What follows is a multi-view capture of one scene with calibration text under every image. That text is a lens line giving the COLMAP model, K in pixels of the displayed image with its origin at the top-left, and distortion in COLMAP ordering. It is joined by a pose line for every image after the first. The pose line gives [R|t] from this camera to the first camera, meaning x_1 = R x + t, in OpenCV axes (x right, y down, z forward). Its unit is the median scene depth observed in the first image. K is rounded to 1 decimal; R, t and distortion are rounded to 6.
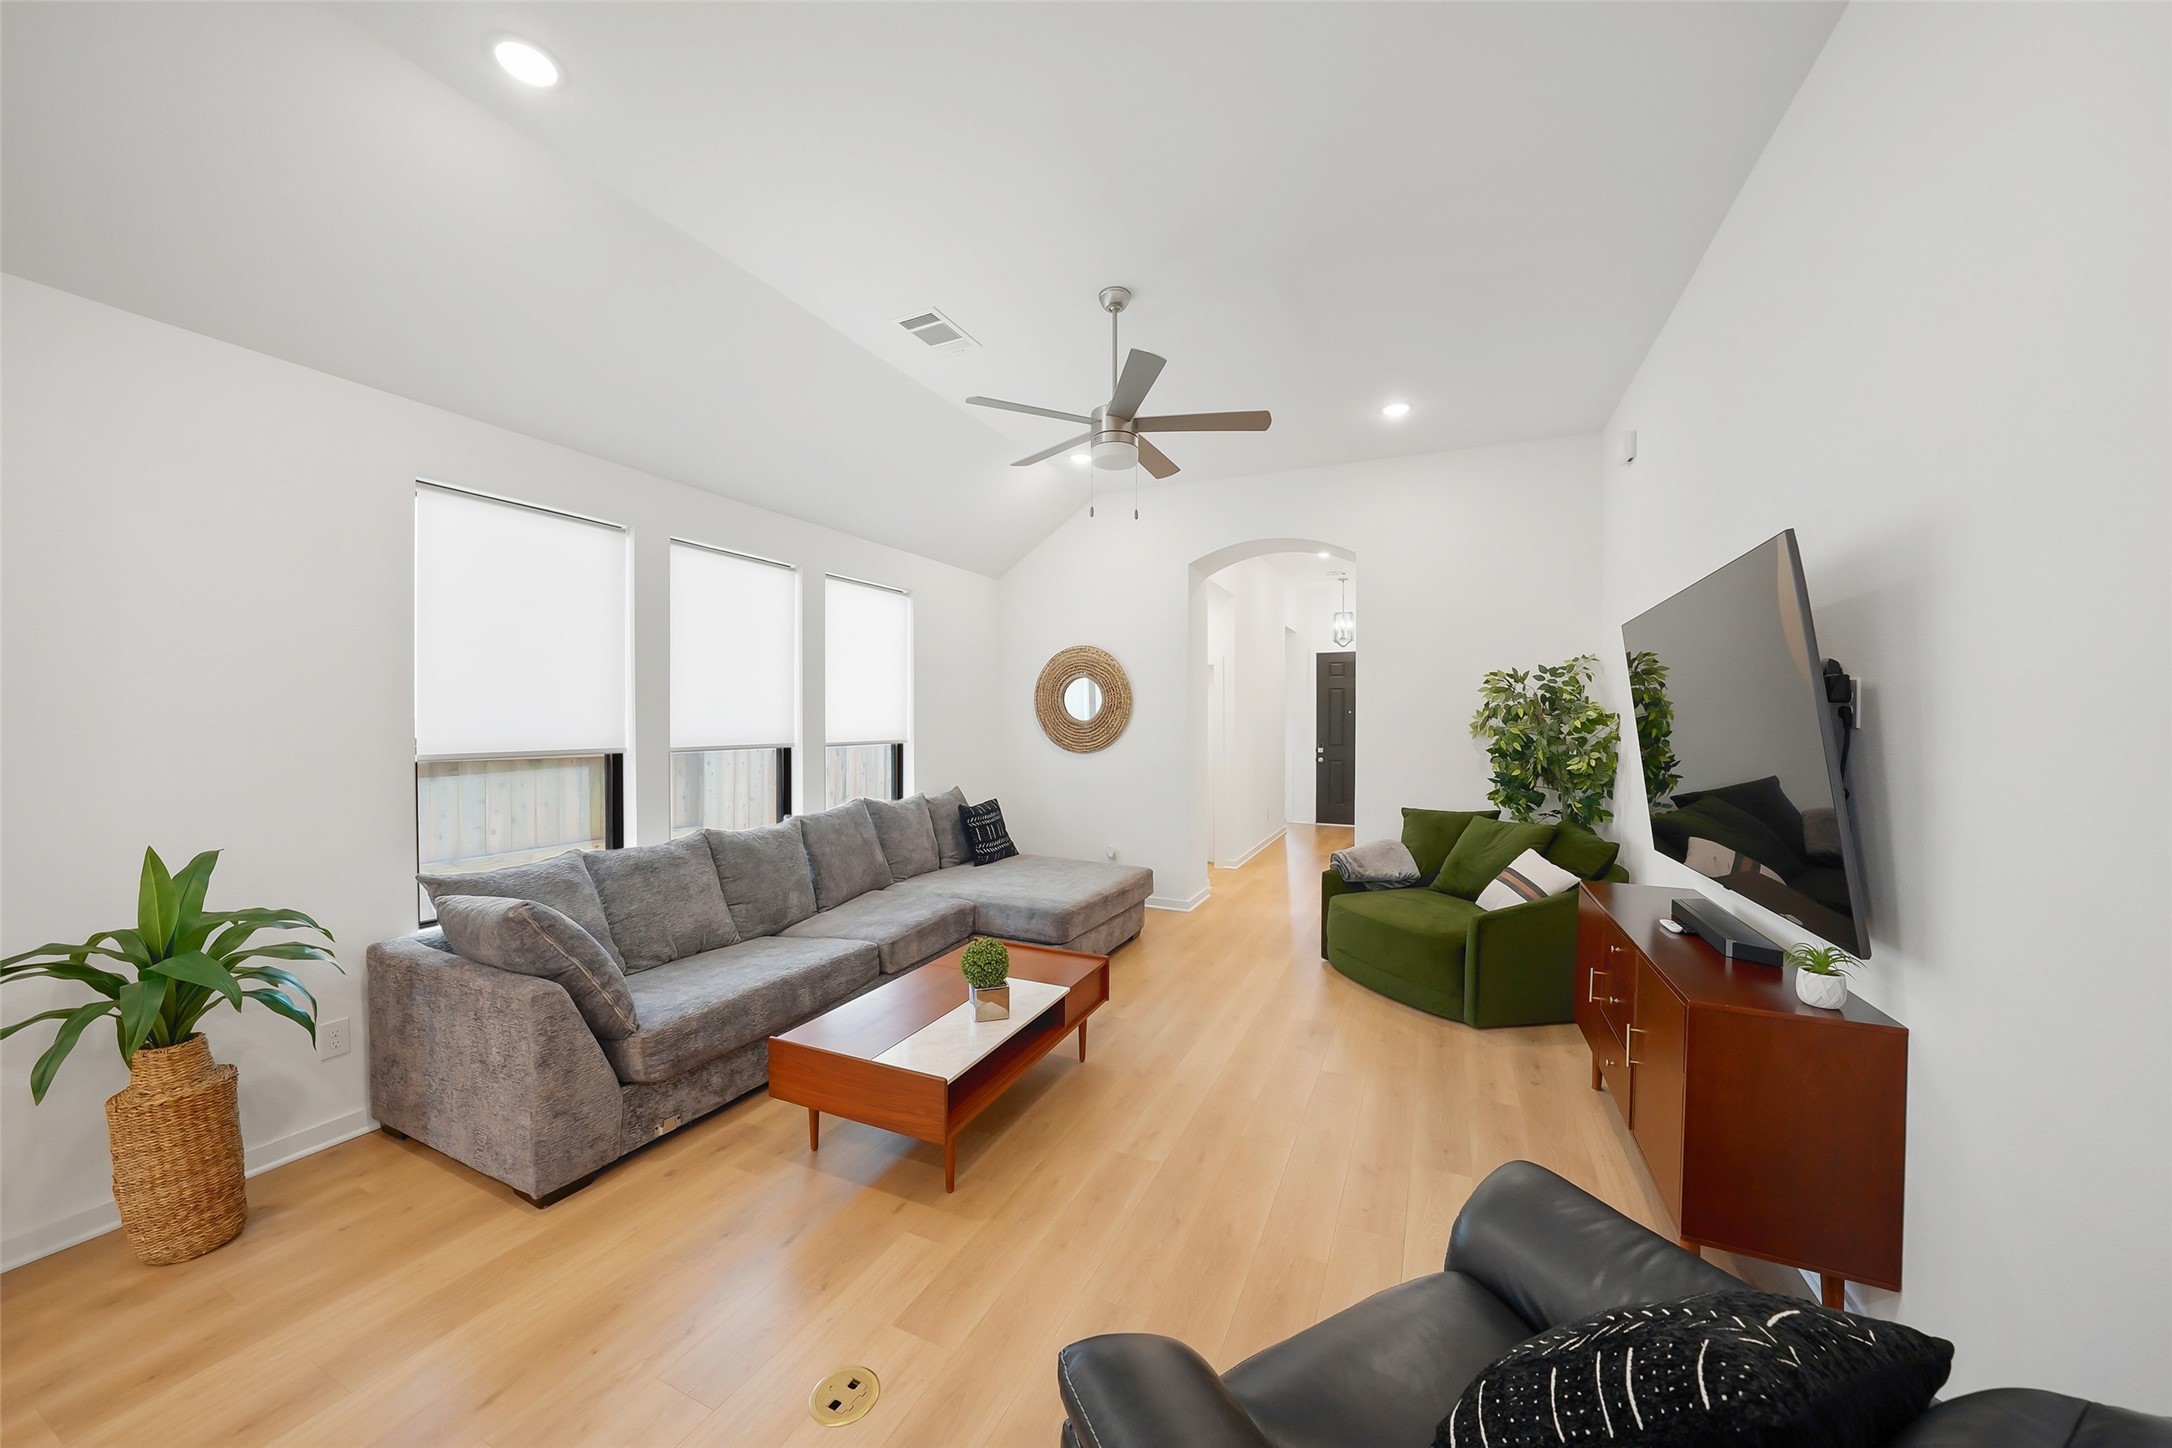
lens RADIAL K [[787.1, 0, 1079.0], [0, 787.1, 720.9], [0, 0, 1]] dist [0.000048, 0.000060]
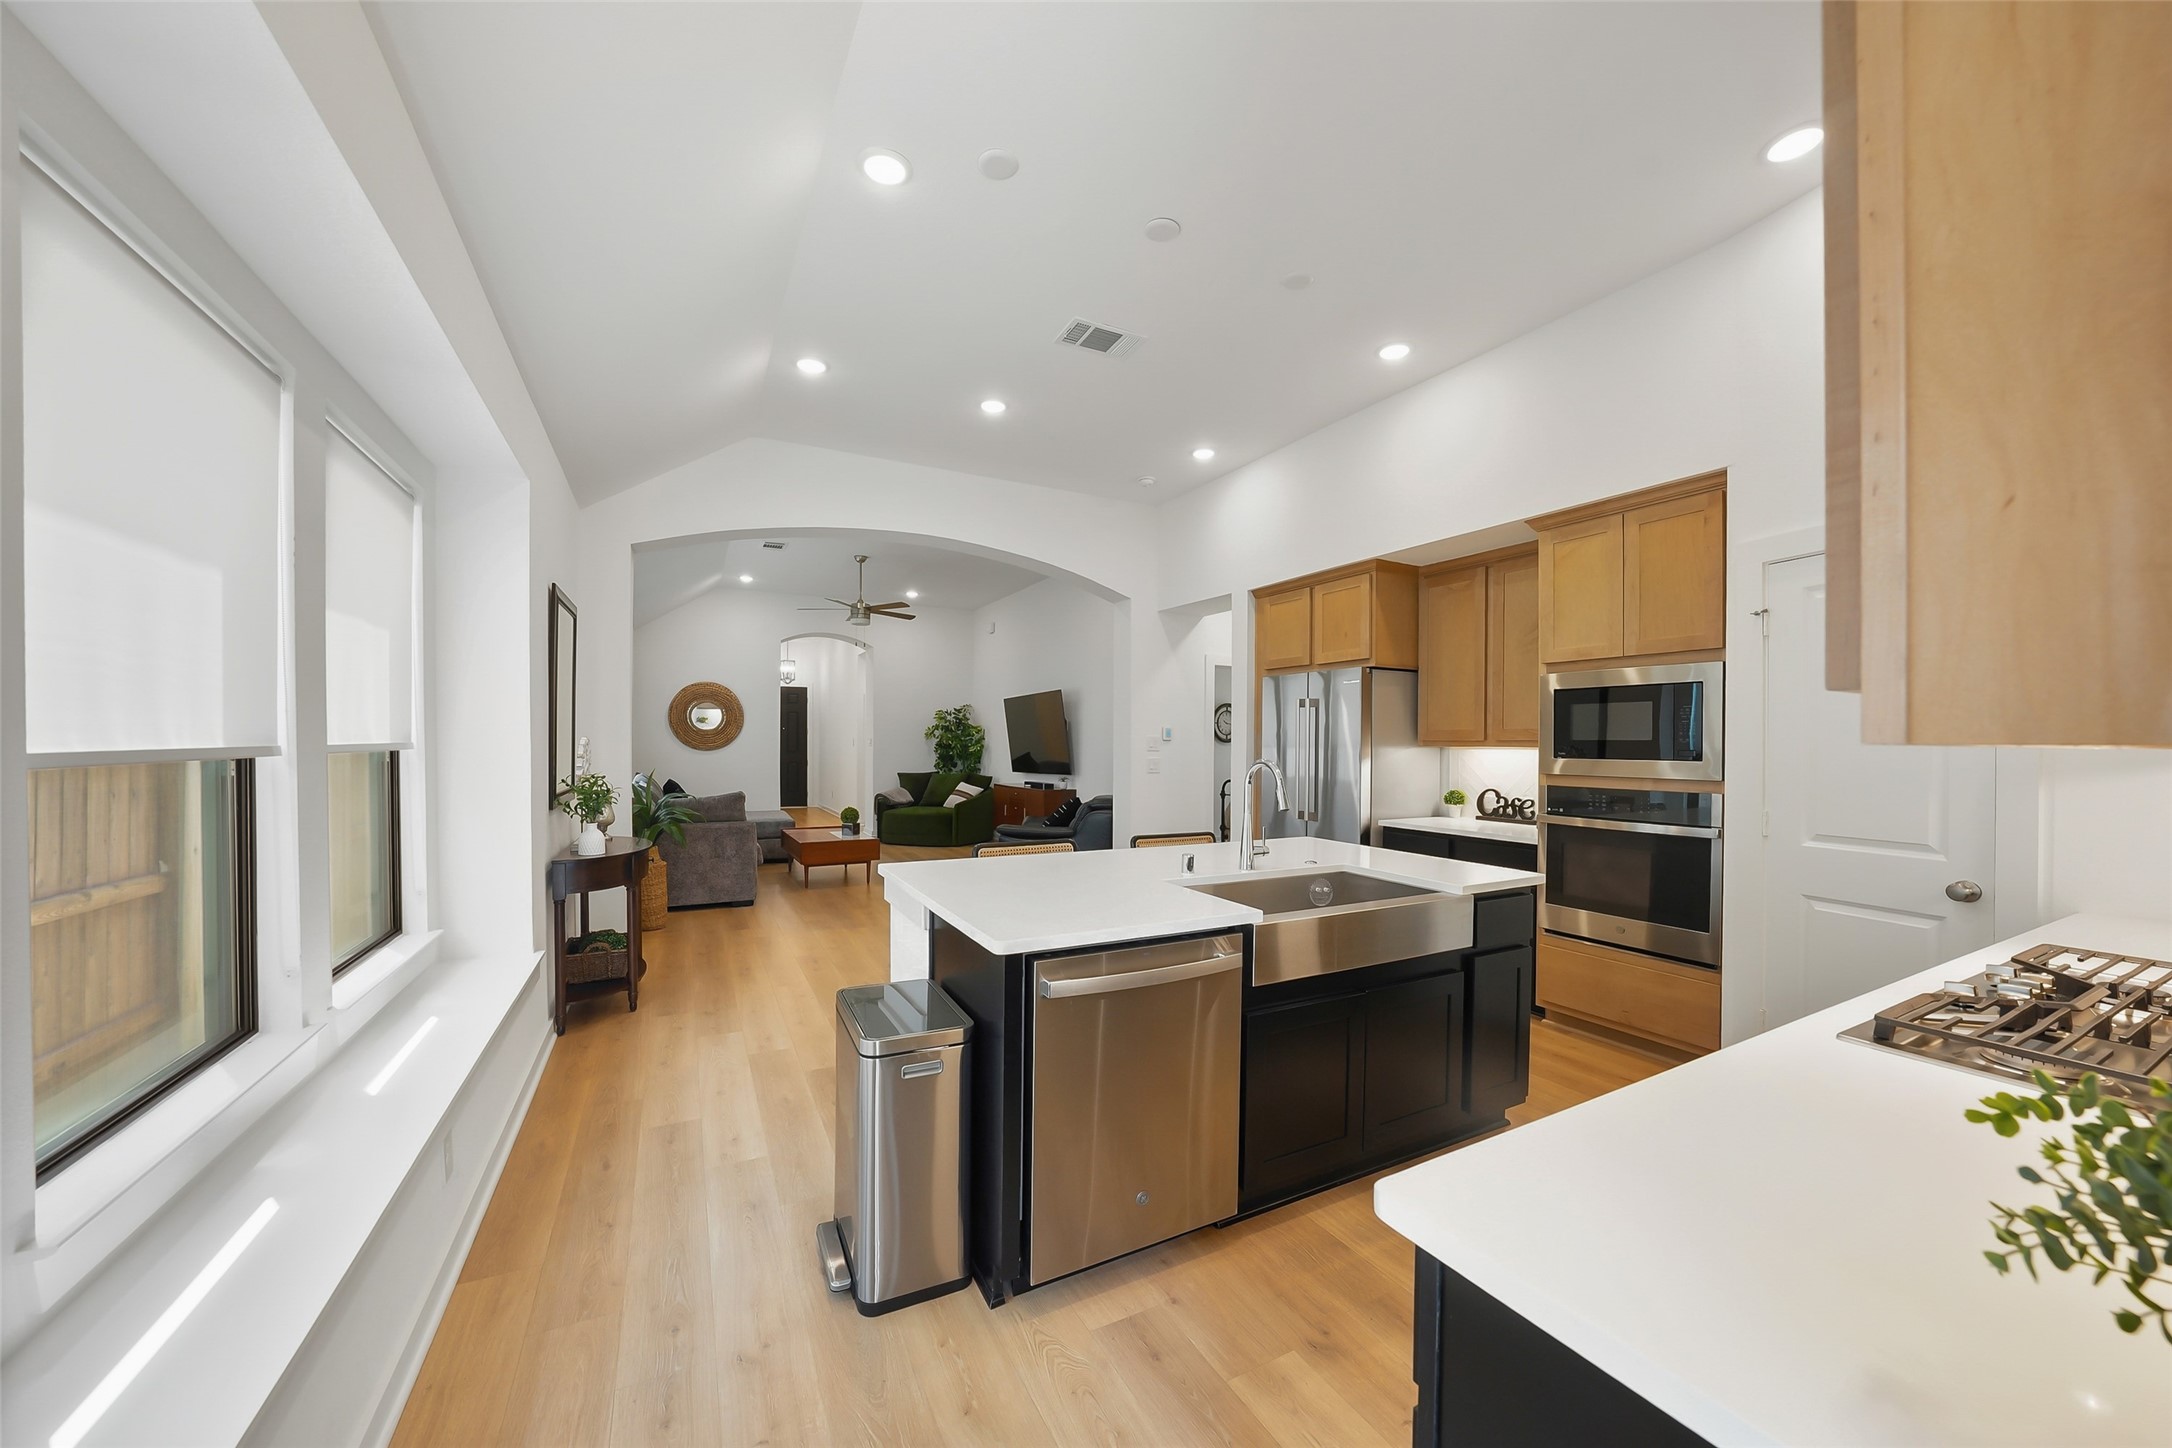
lens RADIAL K [[787.1, 0, 1084.1], [0, 787.1, 744.5], [0, 0, 1]] dist [0.000048, 0.000060]
pose [[0.629252, 0.002081, 0.777199, -0.995422], [-0.003291, 0.999995, -0.000012, 0.036027], [-0.777195, -0.002550, 0.629255, -0.776585]]
